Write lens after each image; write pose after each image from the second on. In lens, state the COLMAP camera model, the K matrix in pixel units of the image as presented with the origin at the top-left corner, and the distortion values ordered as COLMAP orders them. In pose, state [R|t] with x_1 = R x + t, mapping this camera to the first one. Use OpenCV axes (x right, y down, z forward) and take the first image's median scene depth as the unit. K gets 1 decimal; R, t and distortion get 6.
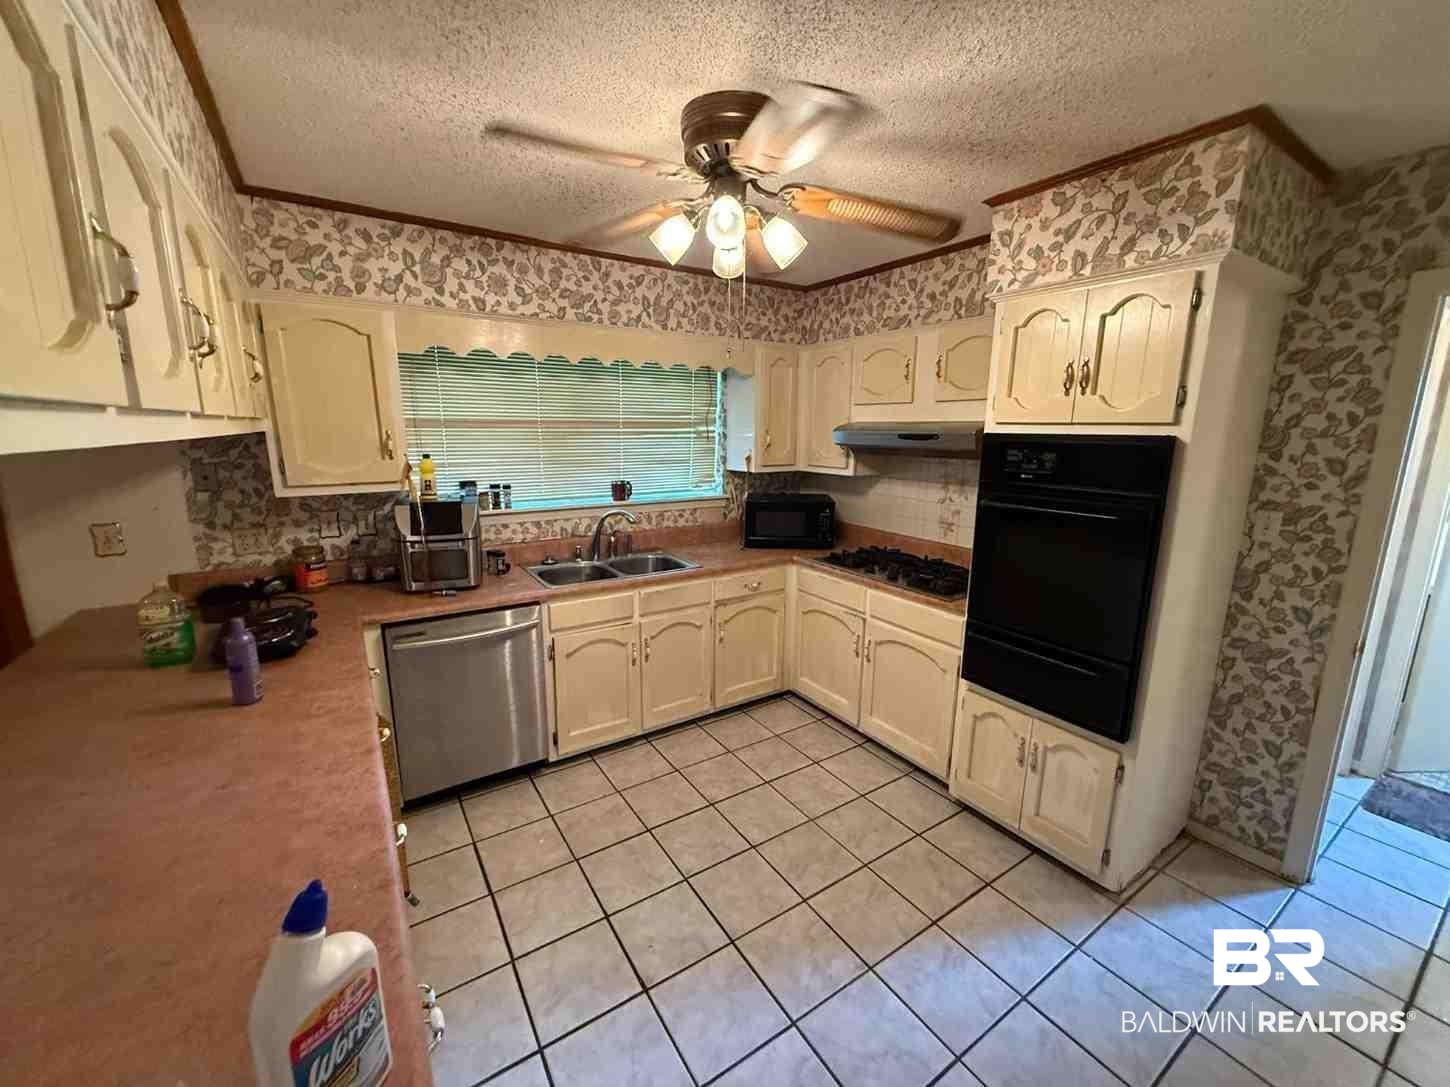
lens RADIAL K [[578.6, 0, 716.4], [0, 578.6, 539.3], [0, 0, 1]] dist [0.000794, 0.000008]
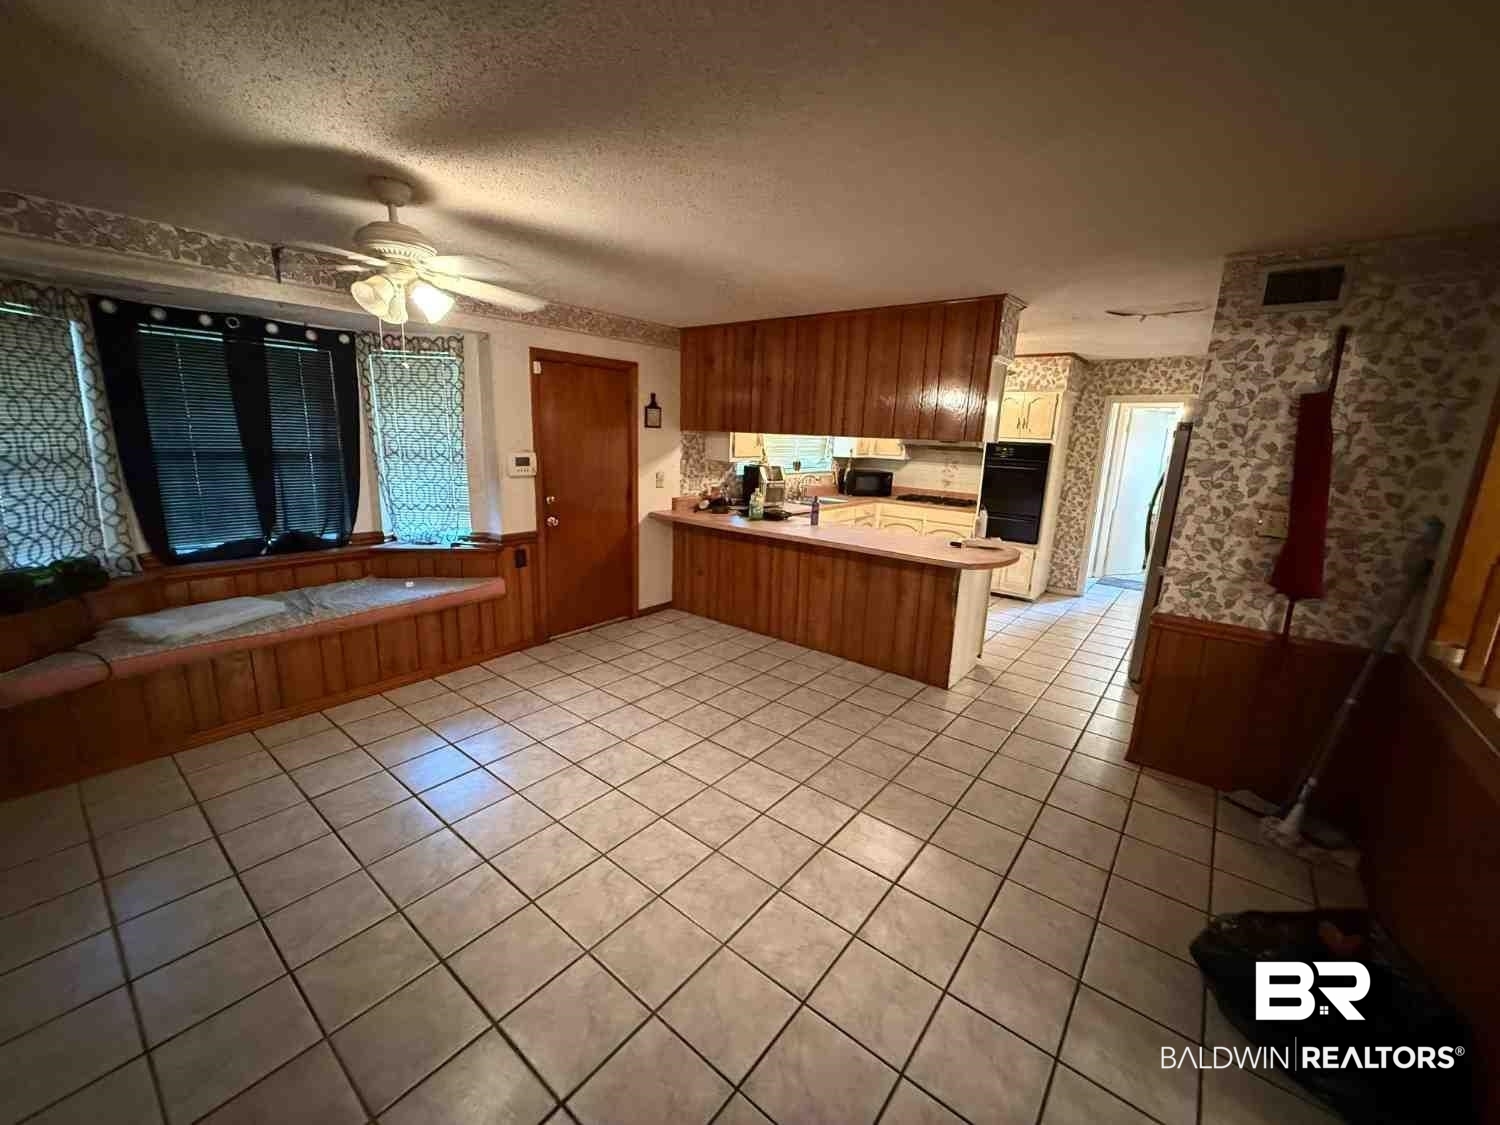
lens RADIAL K [[598.5, 0, 748.8], [0, 598.5, 558.5], [0, 0, 1]] dist [0.000794, 0.000008]
pose [[0.948069, -0.039275, 0.315630, -1.582376], [0.030882, 0.999025, 0.031551, 0.257546], [-0.316561, -0.020166, 0.948358, -1.382571]]
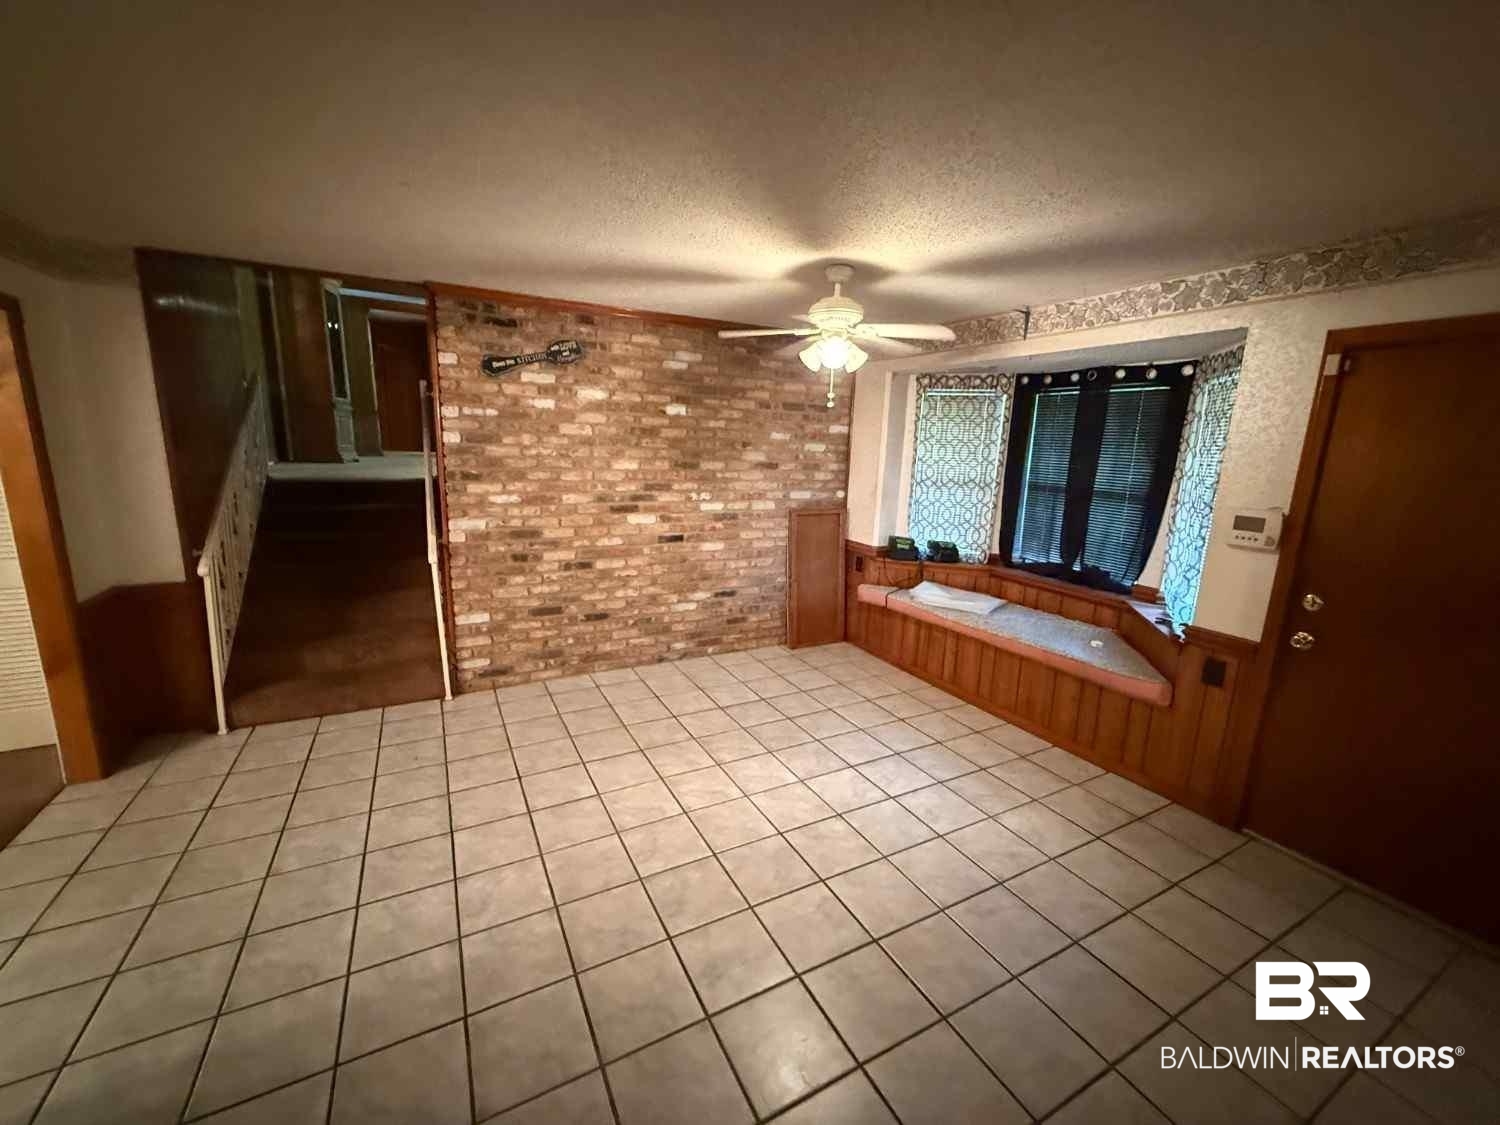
lens RADIAL K [[598.5, 0, 743.1], [0, 598.5, 558.6], [0, 0, 1]] dist [0.000794, 0.000008]
pose [[-0.088126, 0.184854, -0.978807, -0.372099], [-0.224184, 0.953740, 0.200304, 0.033990], [0.970554, 0.237084, -0.042608, -0.213055]]
